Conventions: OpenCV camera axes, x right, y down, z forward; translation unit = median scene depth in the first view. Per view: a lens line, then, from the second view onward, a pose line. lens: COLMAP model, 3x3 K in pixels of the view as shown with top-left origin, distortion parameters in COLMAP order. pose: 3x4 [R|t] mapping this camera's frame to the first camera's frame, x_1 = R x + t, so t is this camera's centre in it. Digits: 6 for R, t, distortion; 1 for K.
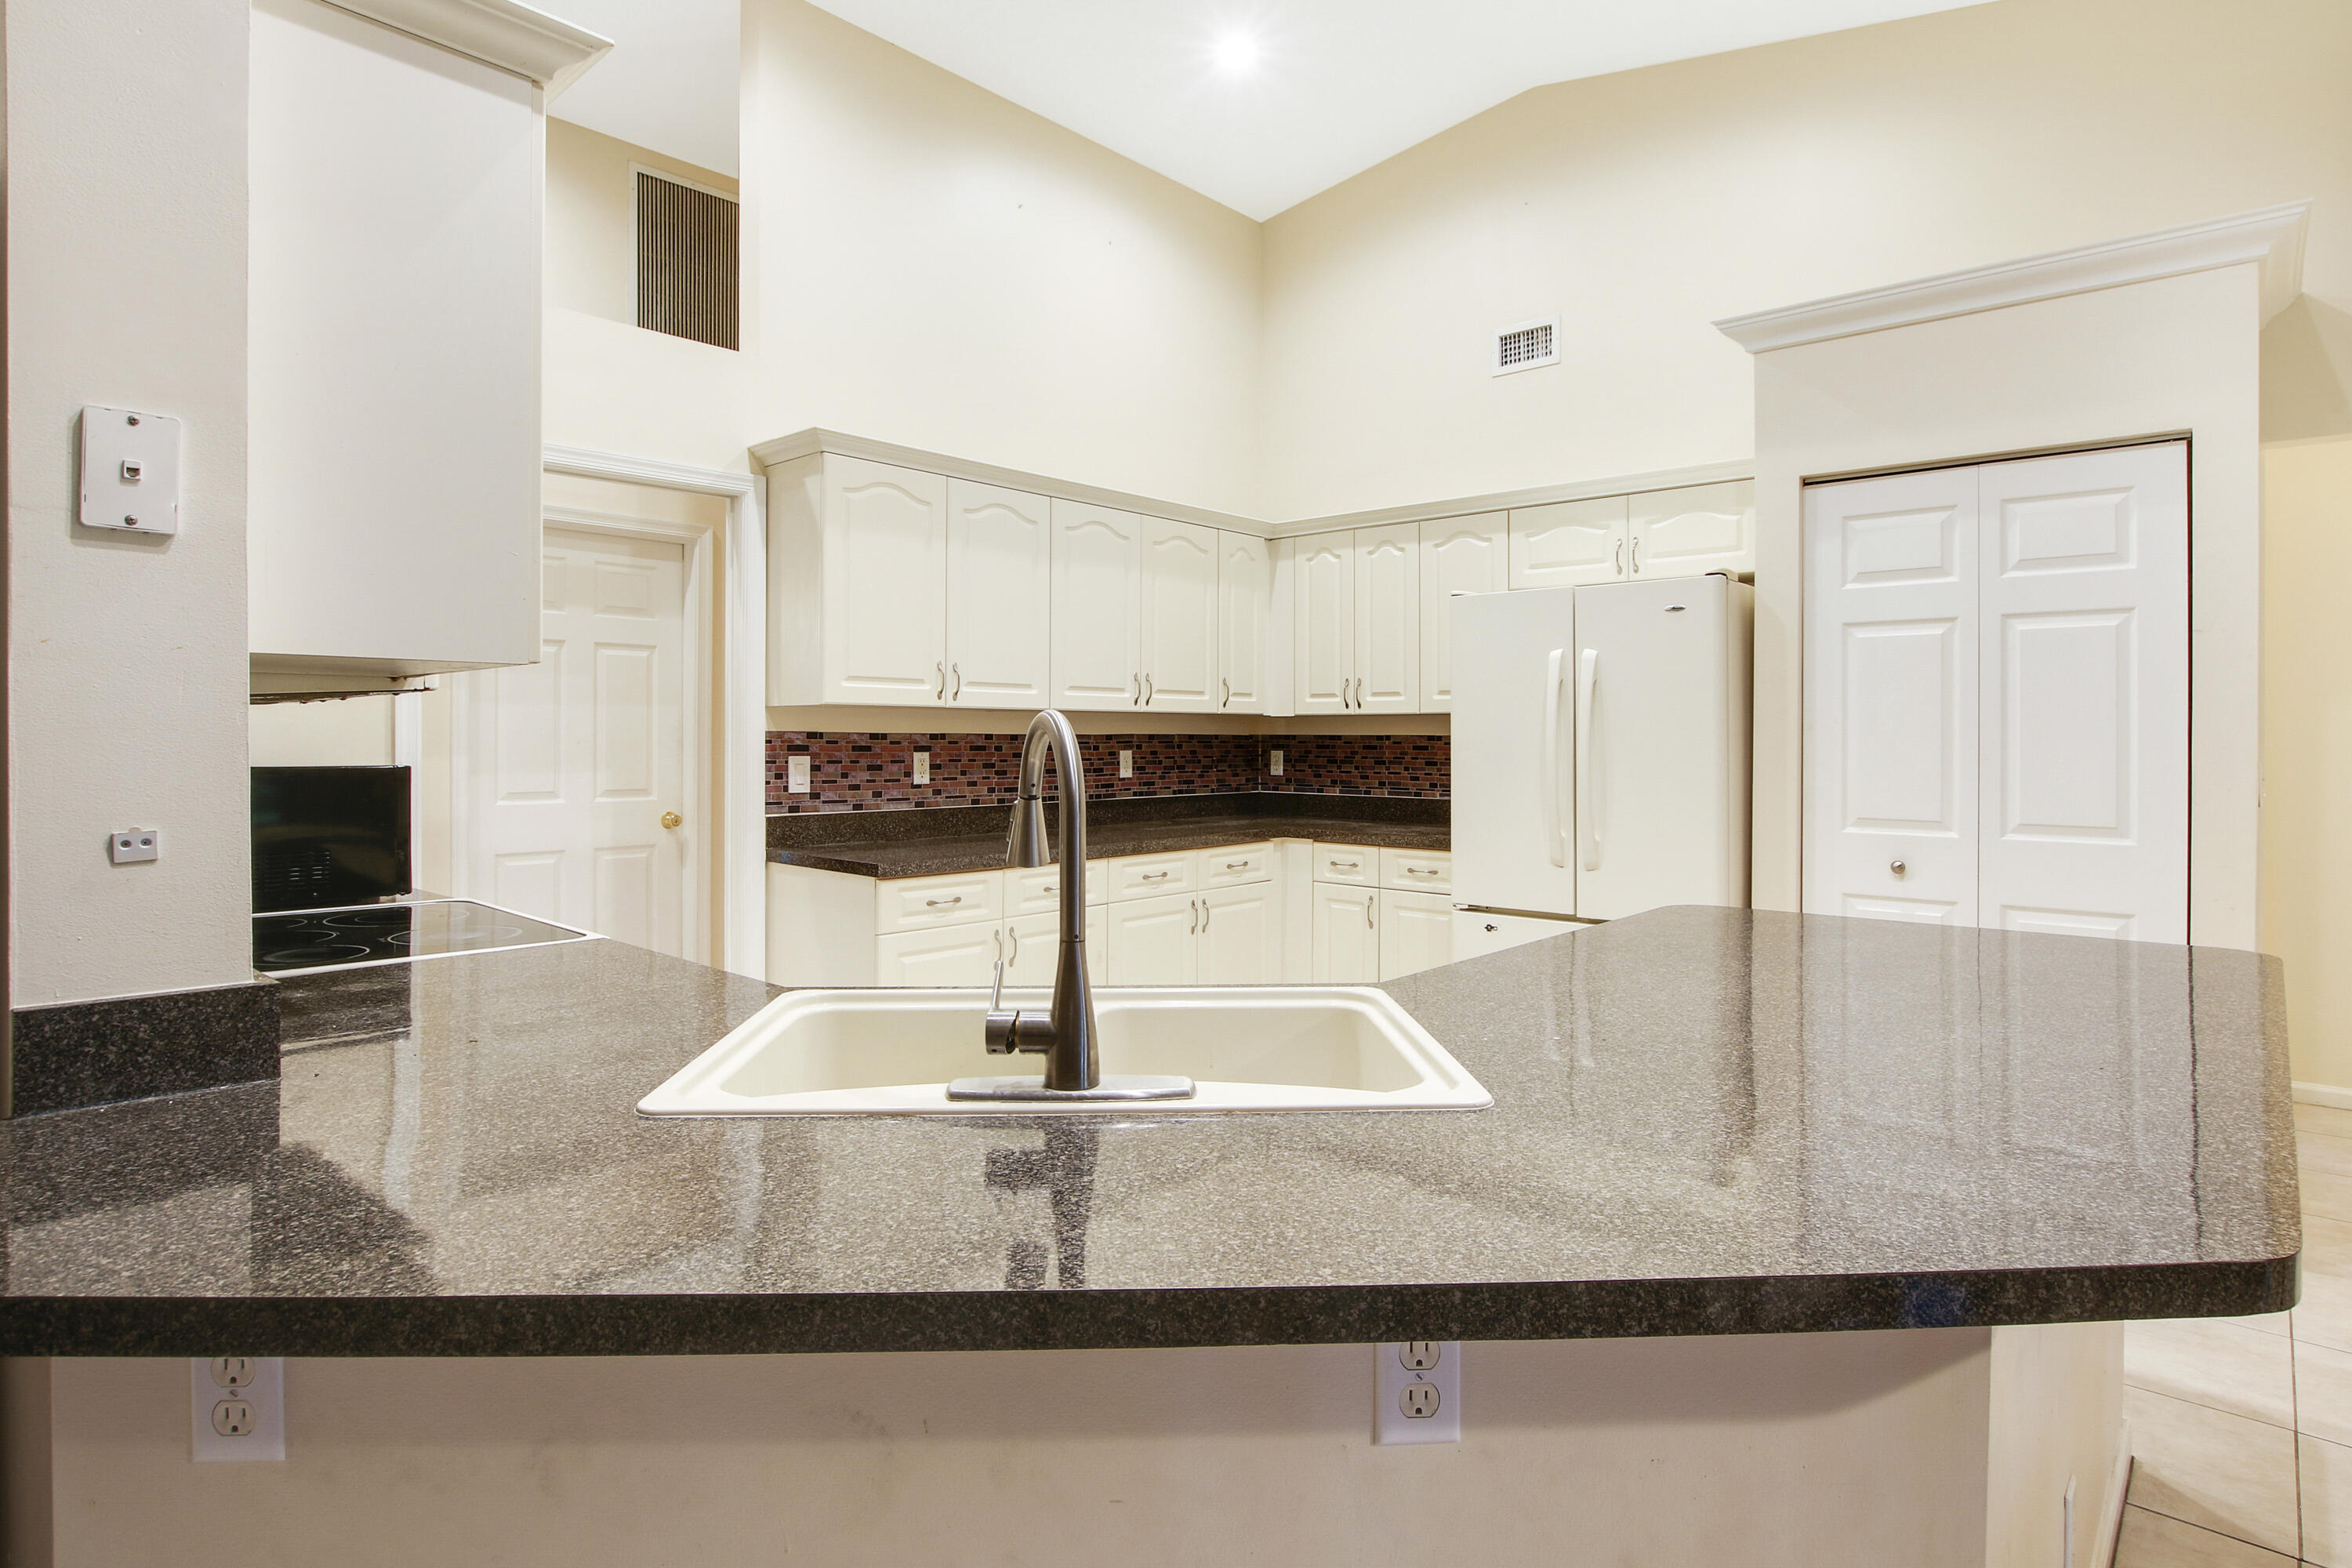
lens RADIAL K [[1208.9, 0, 1192.5], [0, 1208.9, 749.2], [0, 0, 1]] dist [-0.020376, 0.000457]
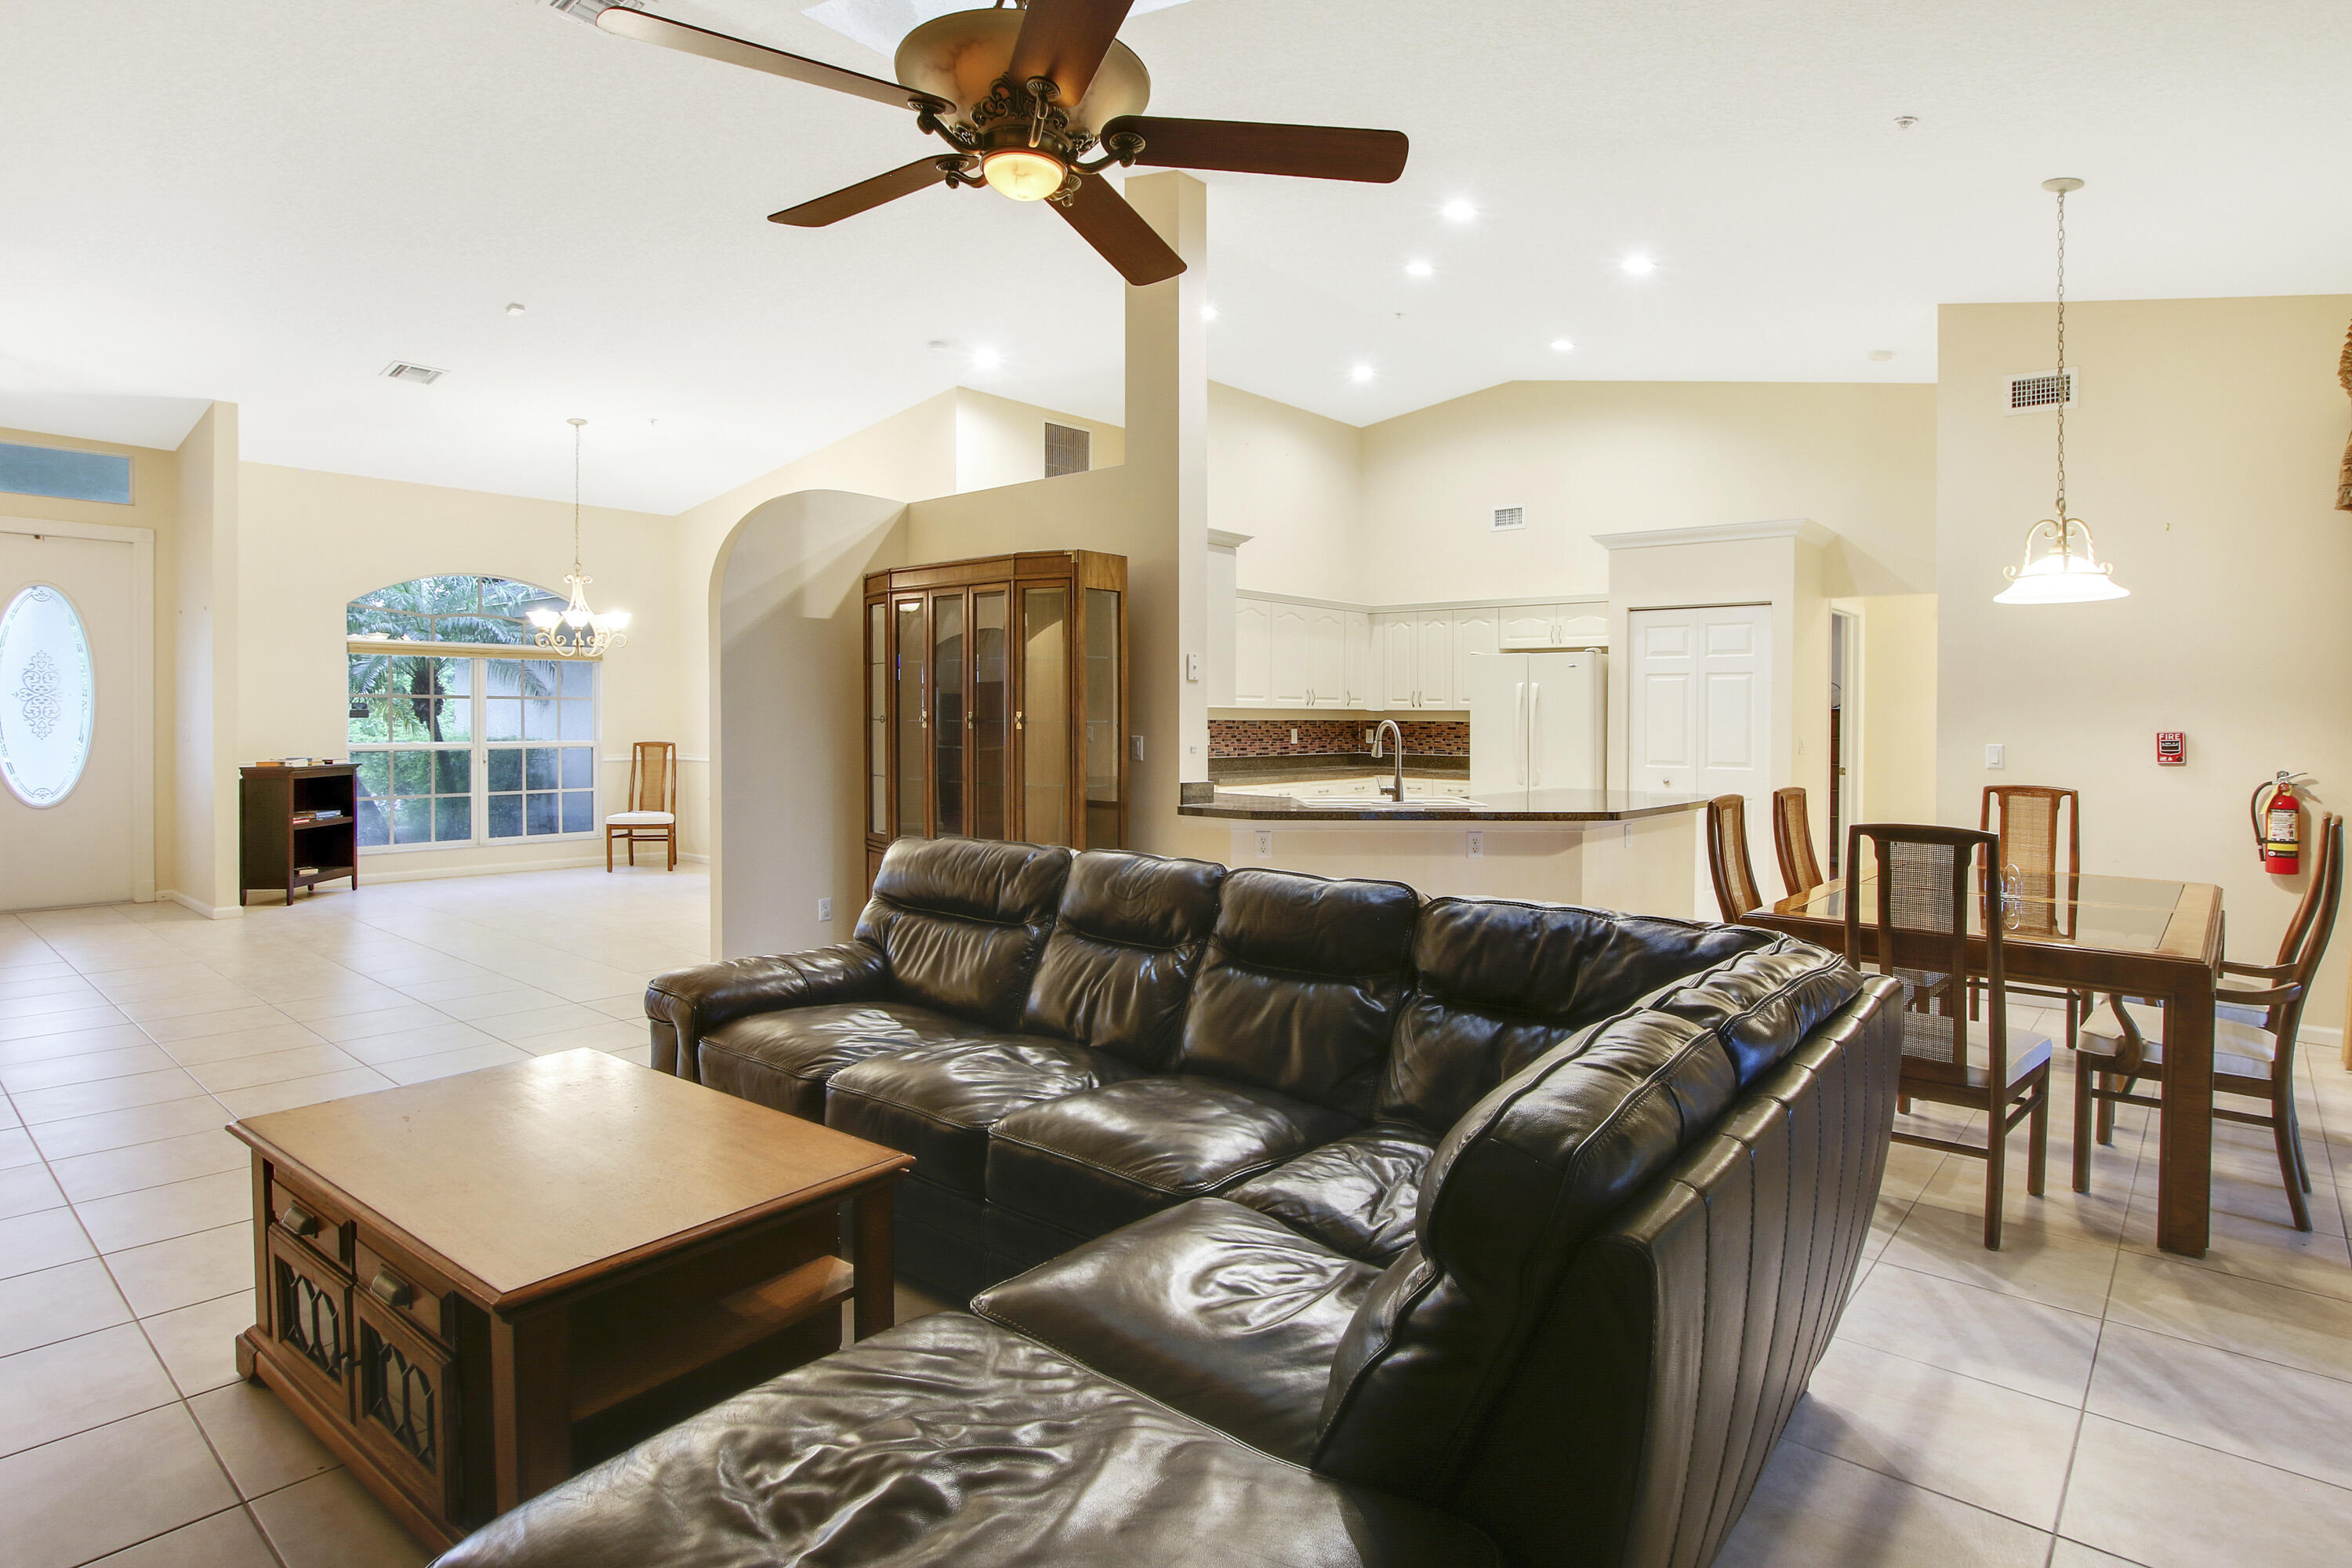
lens RADIAL K [[1208.1, 0, 1244.1], [0, 1208.1, 717.1], [0, 0, 1]] dist [-0.018628, -0.000788]
pose [[0.999170, 0.005072, 0.040416, -0.249640], [-0.004702, 0.999946, -0.009239, 0.000235], [-0.040461, 0.009041, 0.999140, -1.021962]]
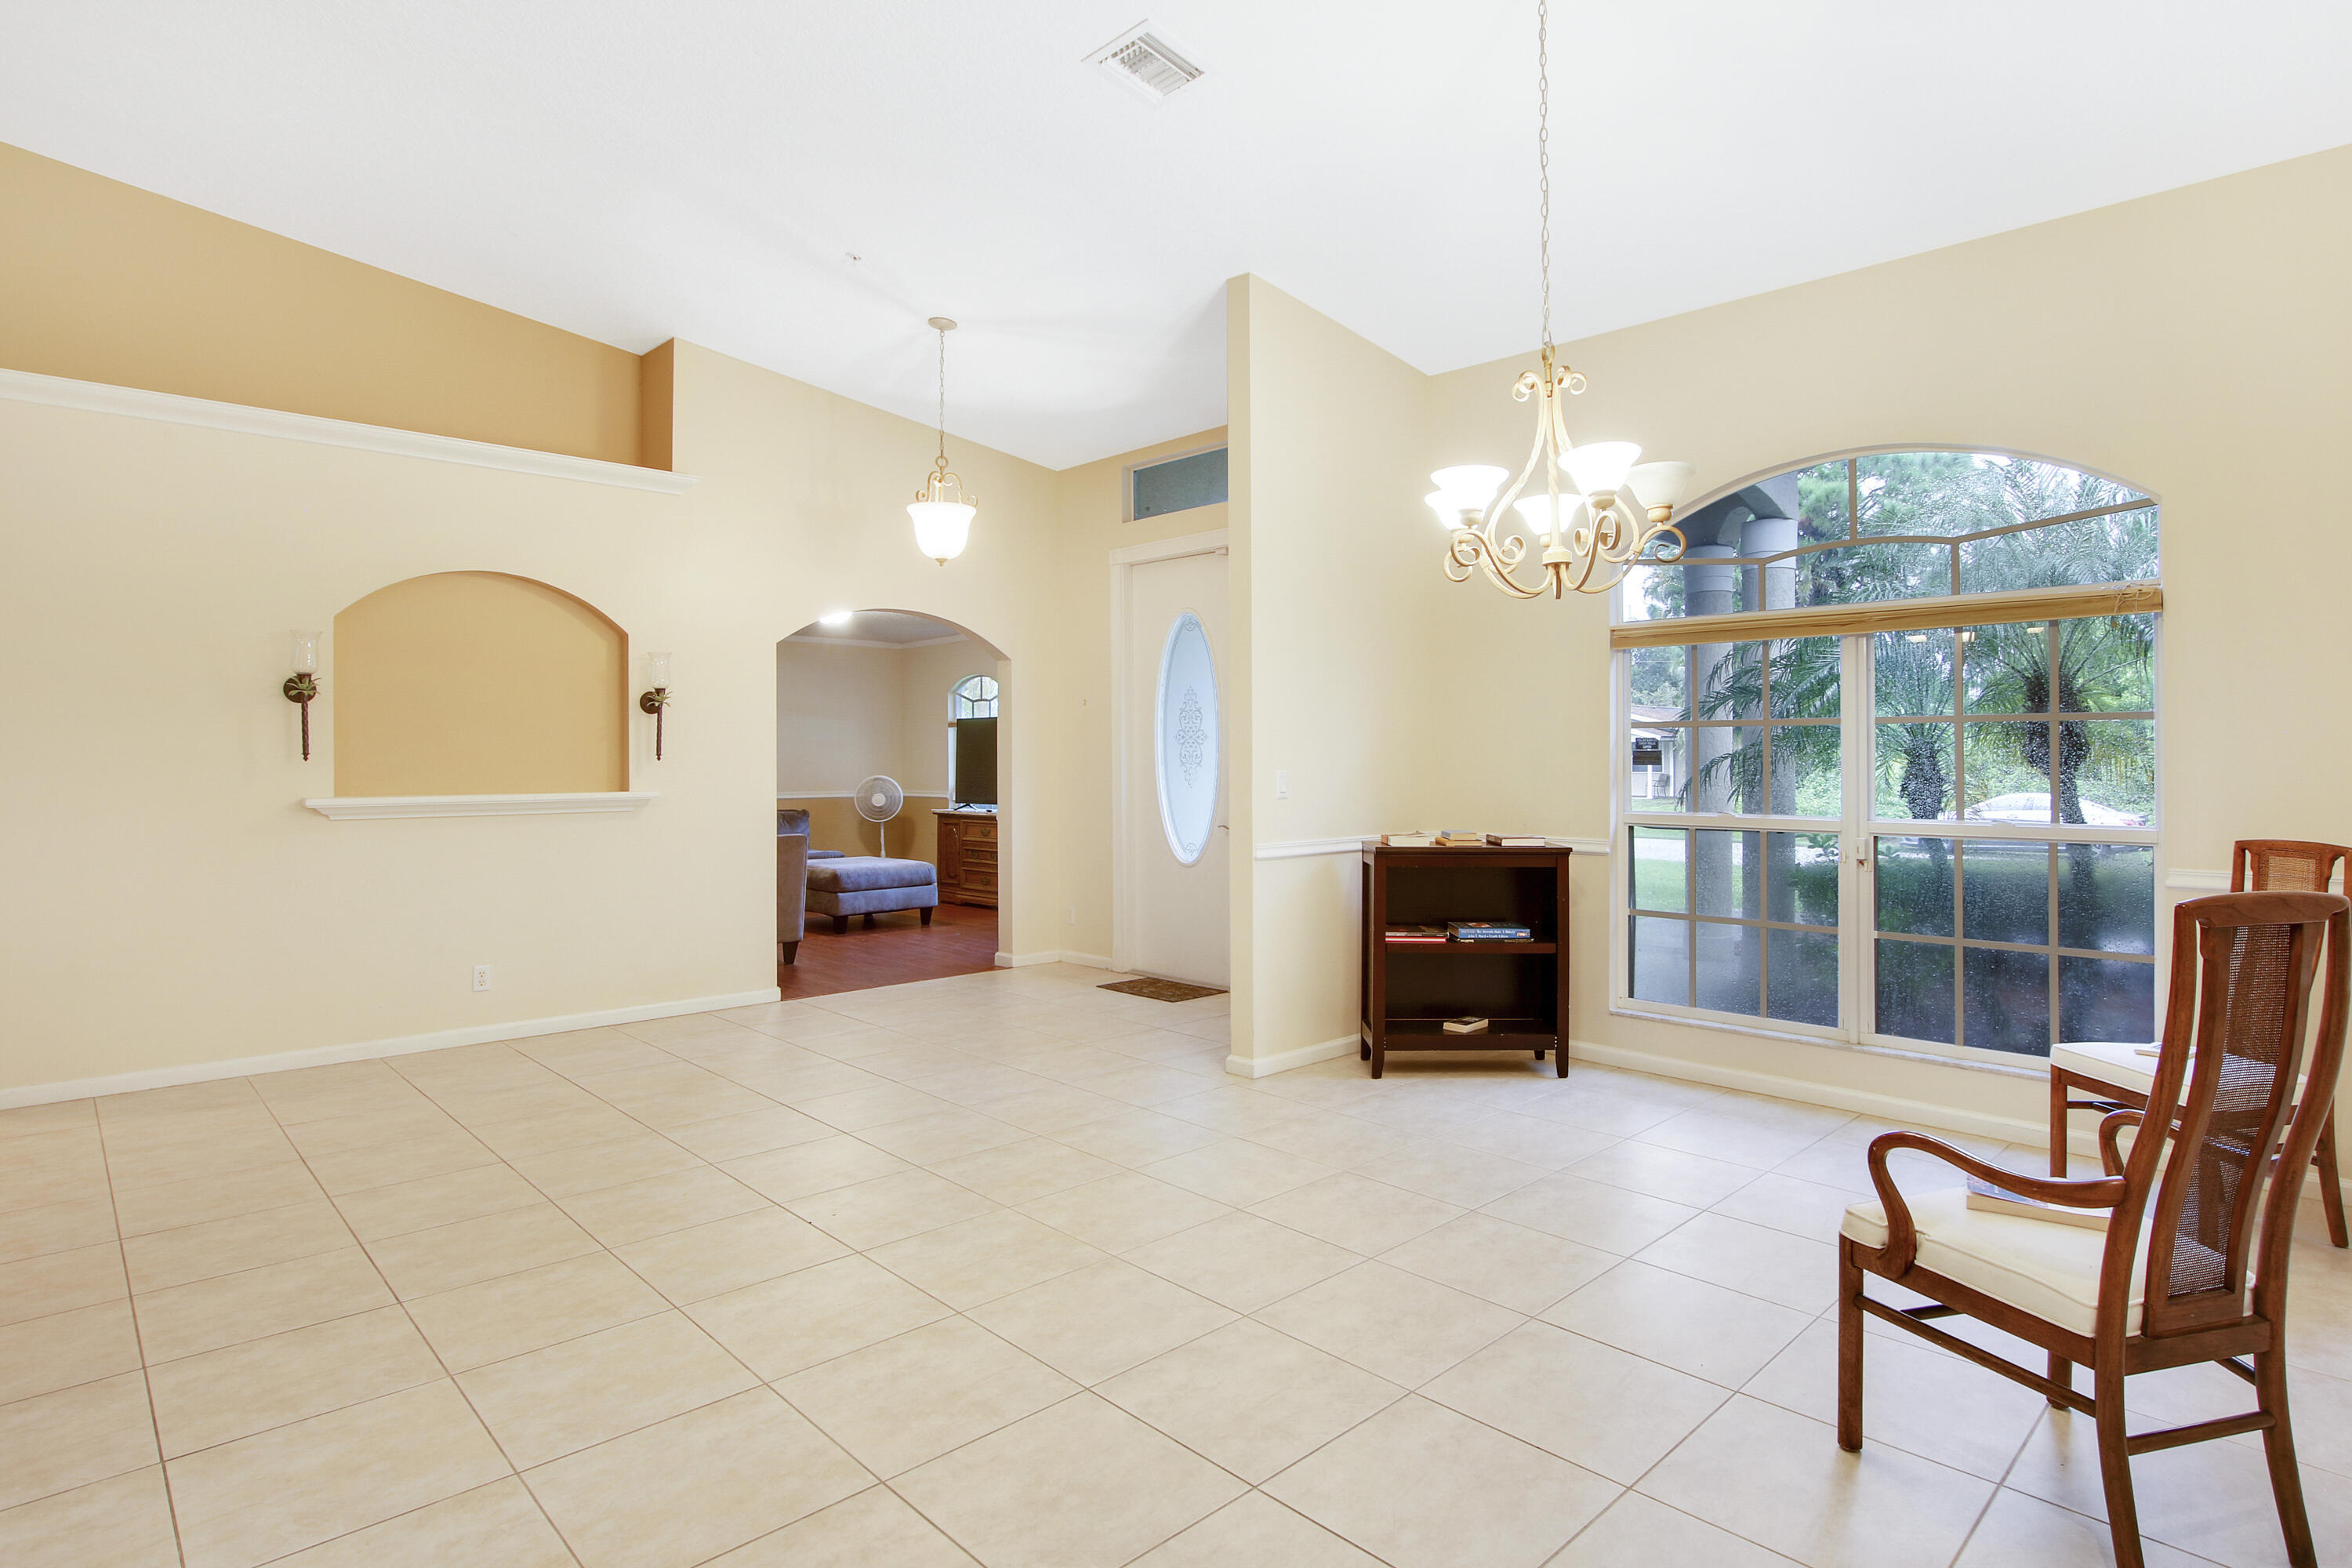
lens RADIAL K [[1223.2, 0, 1204.3], [0, 1223.2, 723.4], [0, 0, 1]] dist [-0.022261, 0.001209]
pose [[-0.078702, -0.030931, -0.996418, -0.505003], [-0.011599, 0.999479, -0.030110, -0.010314], [0.996831, 0.009188, -0.079020, 0.823103]]
